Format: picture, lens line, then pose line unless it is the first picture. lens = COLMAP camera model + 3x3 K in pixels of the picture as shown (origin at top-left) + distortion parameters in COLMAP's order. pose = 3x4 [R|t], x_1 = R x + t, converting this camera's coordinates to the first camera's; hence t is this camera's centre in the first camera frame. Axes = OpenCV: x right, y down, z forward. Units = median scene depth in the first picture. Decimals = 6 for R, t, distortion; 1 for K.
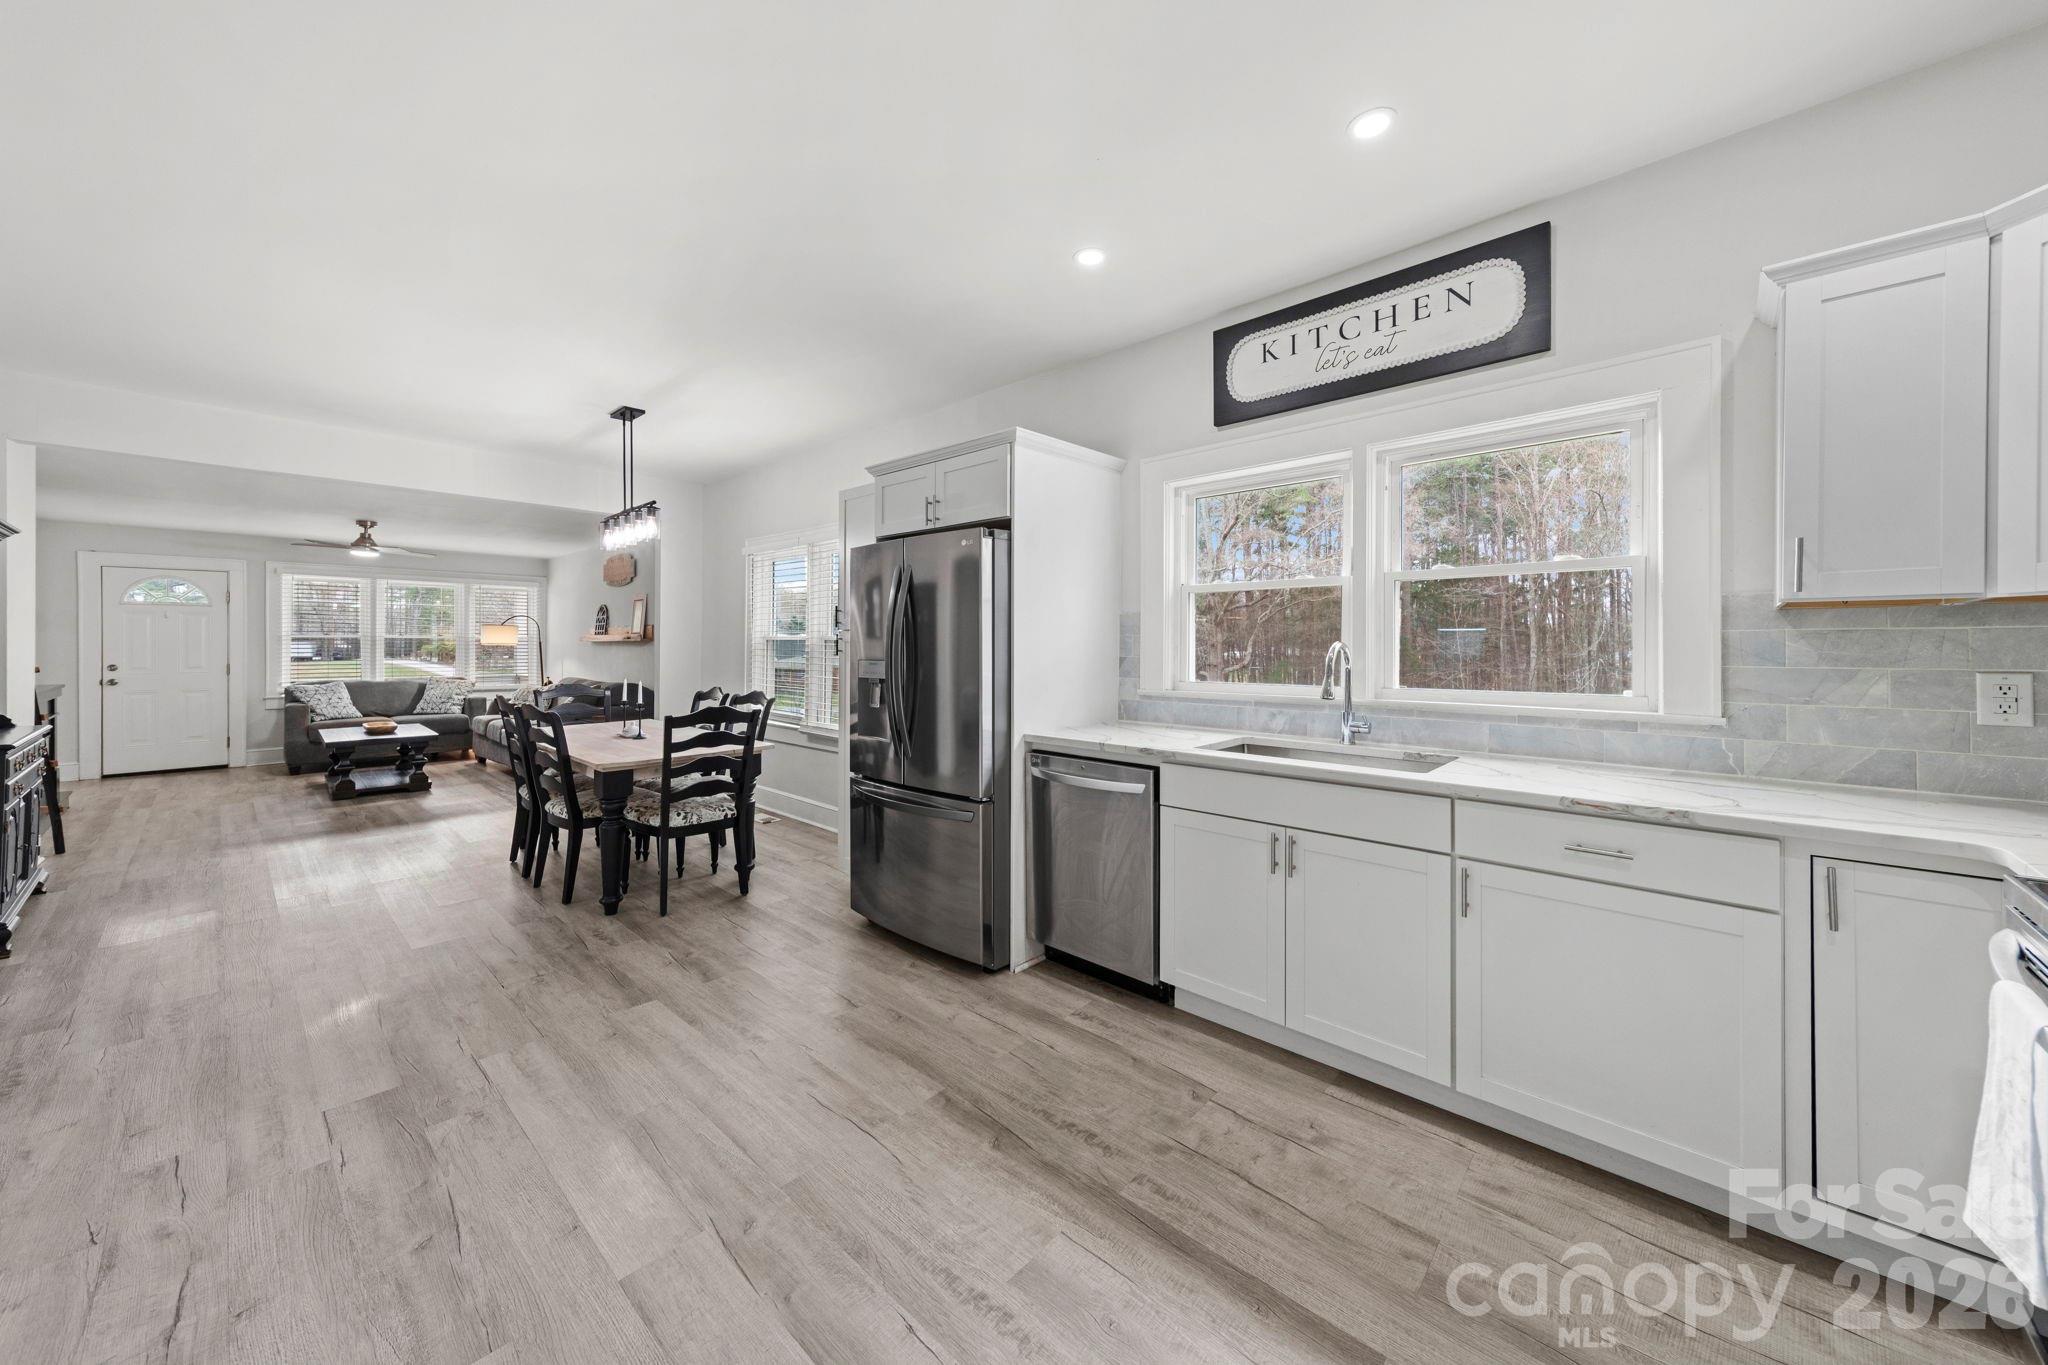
lens RADIAL K [[729.5, 0, 1030.0], [0, 729.5, 642.6], [0, 0, 1]] dist [0.008724, -0.000076]
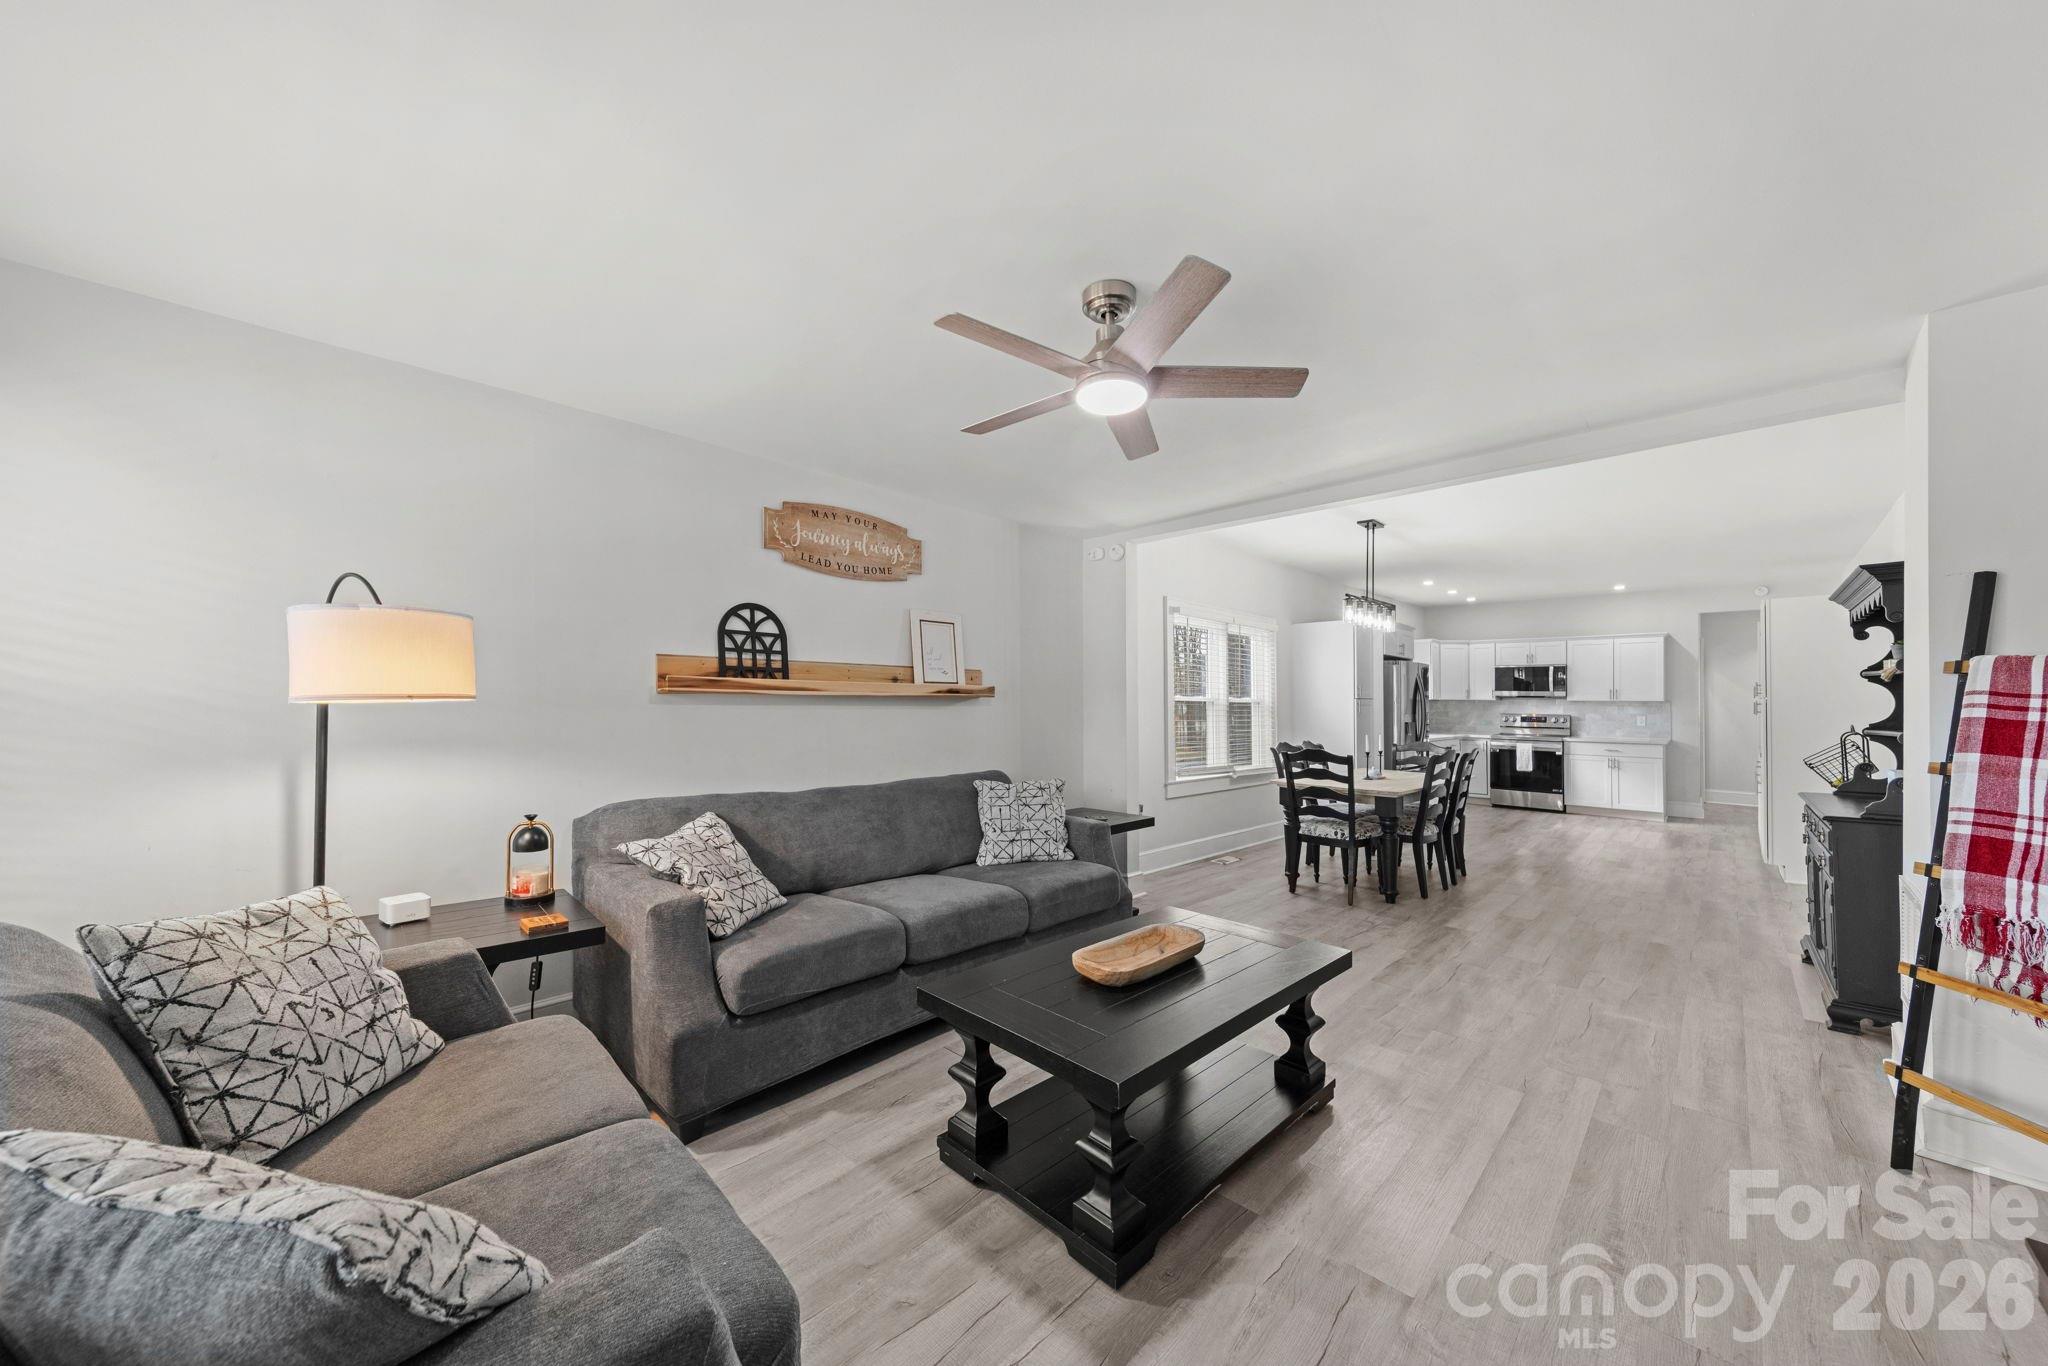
lens RADIAL K [[708.5, 0, 1024.0], [0, 708.5, 683.0], [0, 0, 1]] dist [0.000485, 0.000011]
pose [[0.044364, 0.025625, 0.998687, -3.000460], [-0.015543, 0.999568, -0.024958, 0.003629], [-0.998895, -0.014416, 0.044743, 2.576827]]
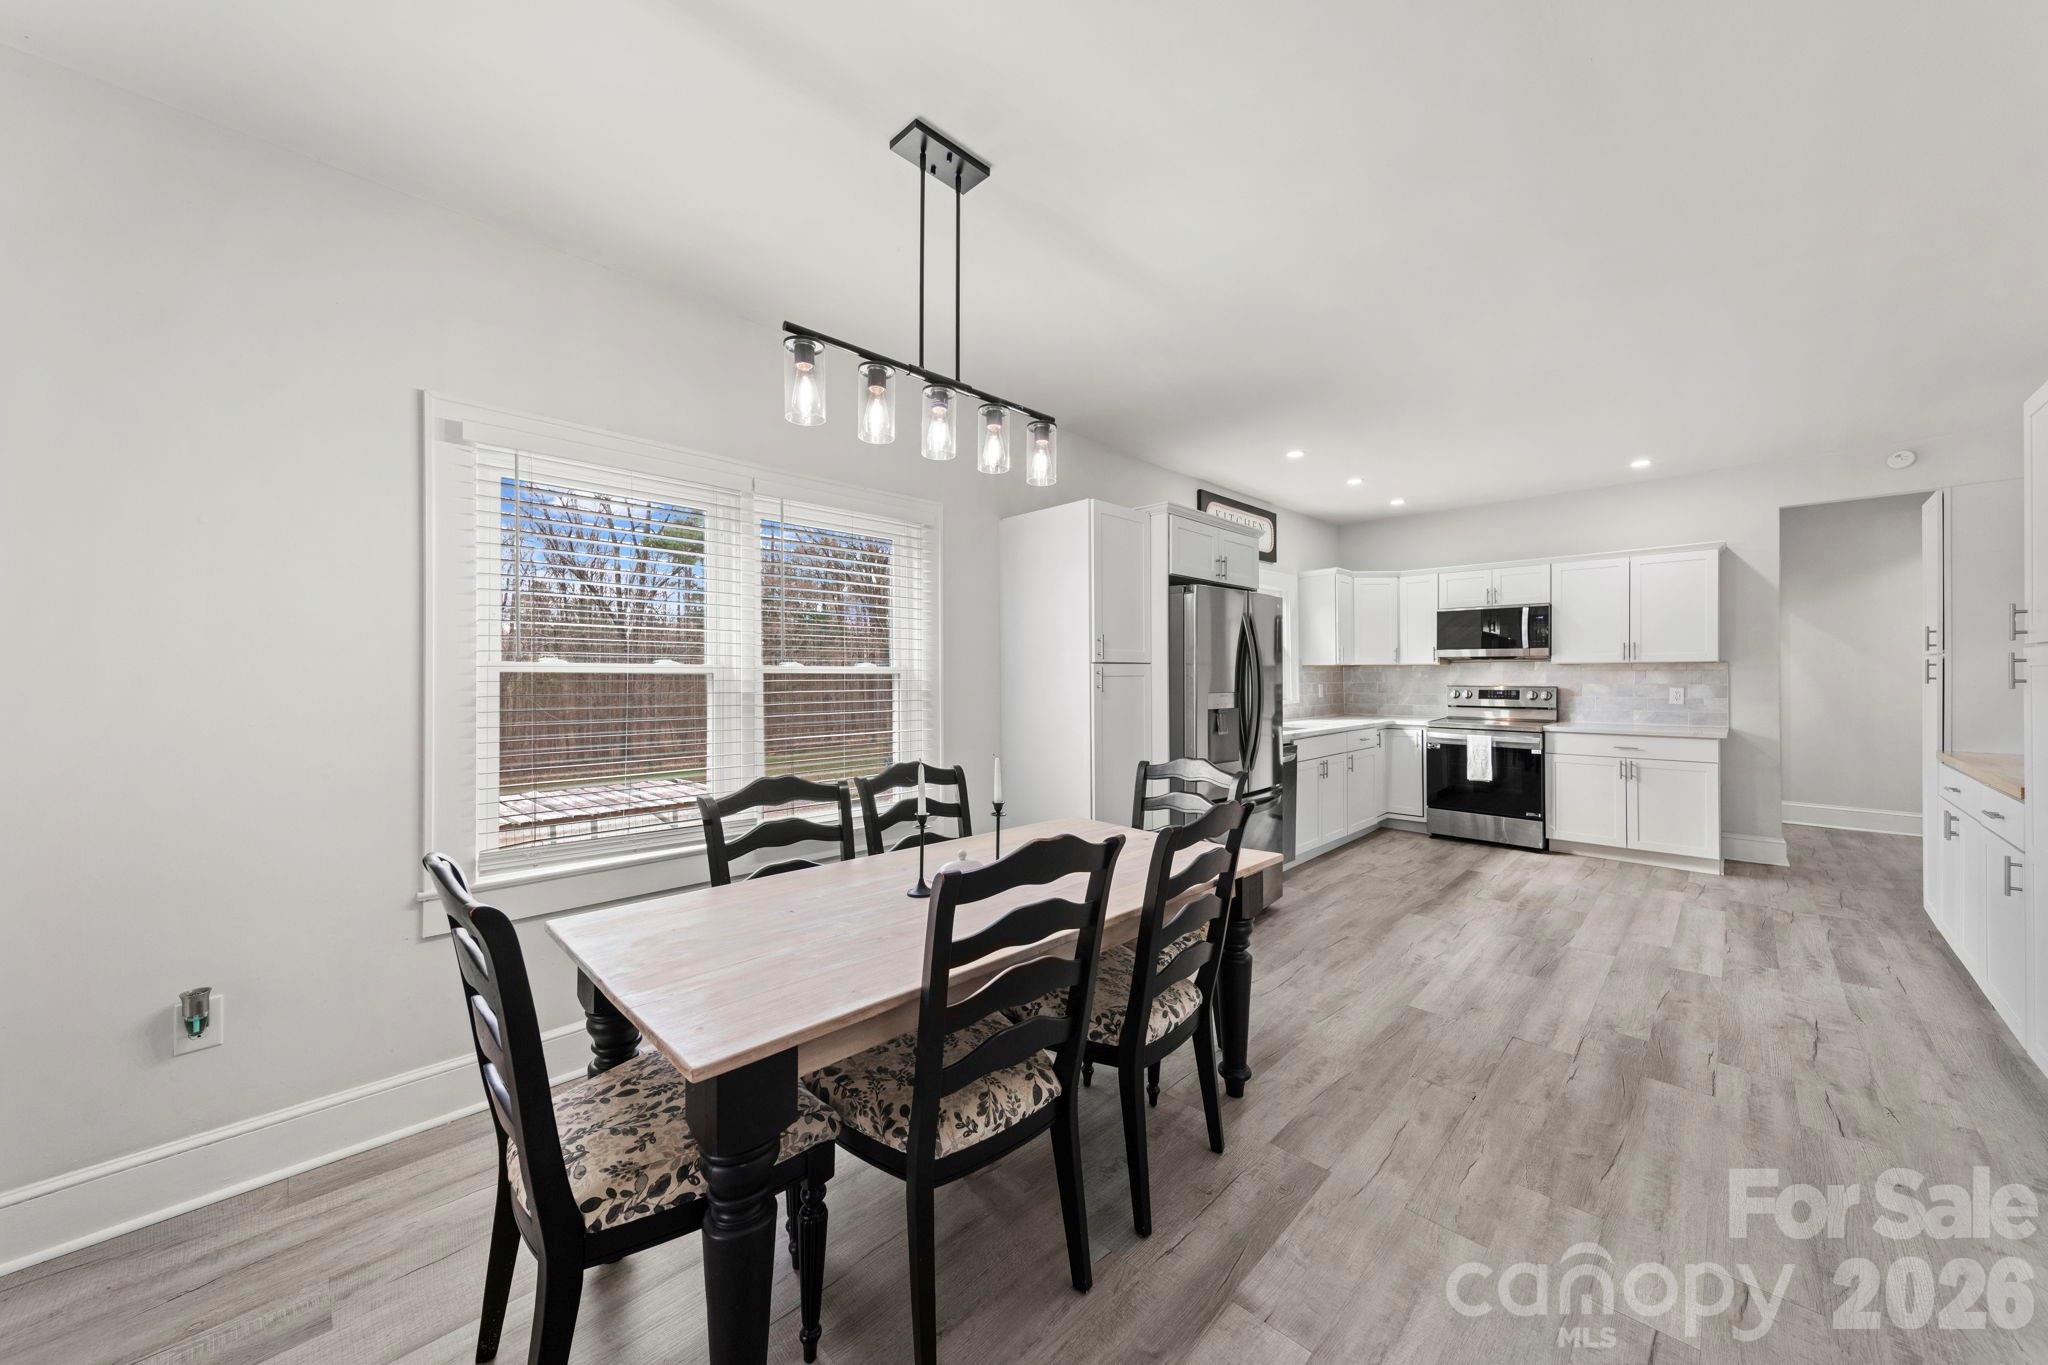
lens RADIAL K [[722.2, 0, 1017.3], [0, 722.2, 673.5], [0, 0, 1]] dist [0.007561, 0.000045]
pose [[0.047103, 0.002031, 0.998888, -1.663400], [0.001345, 0.999997, -0.002097, -0.004486], [-0.998889, 0.001442, 0.047100, 1.575405]]
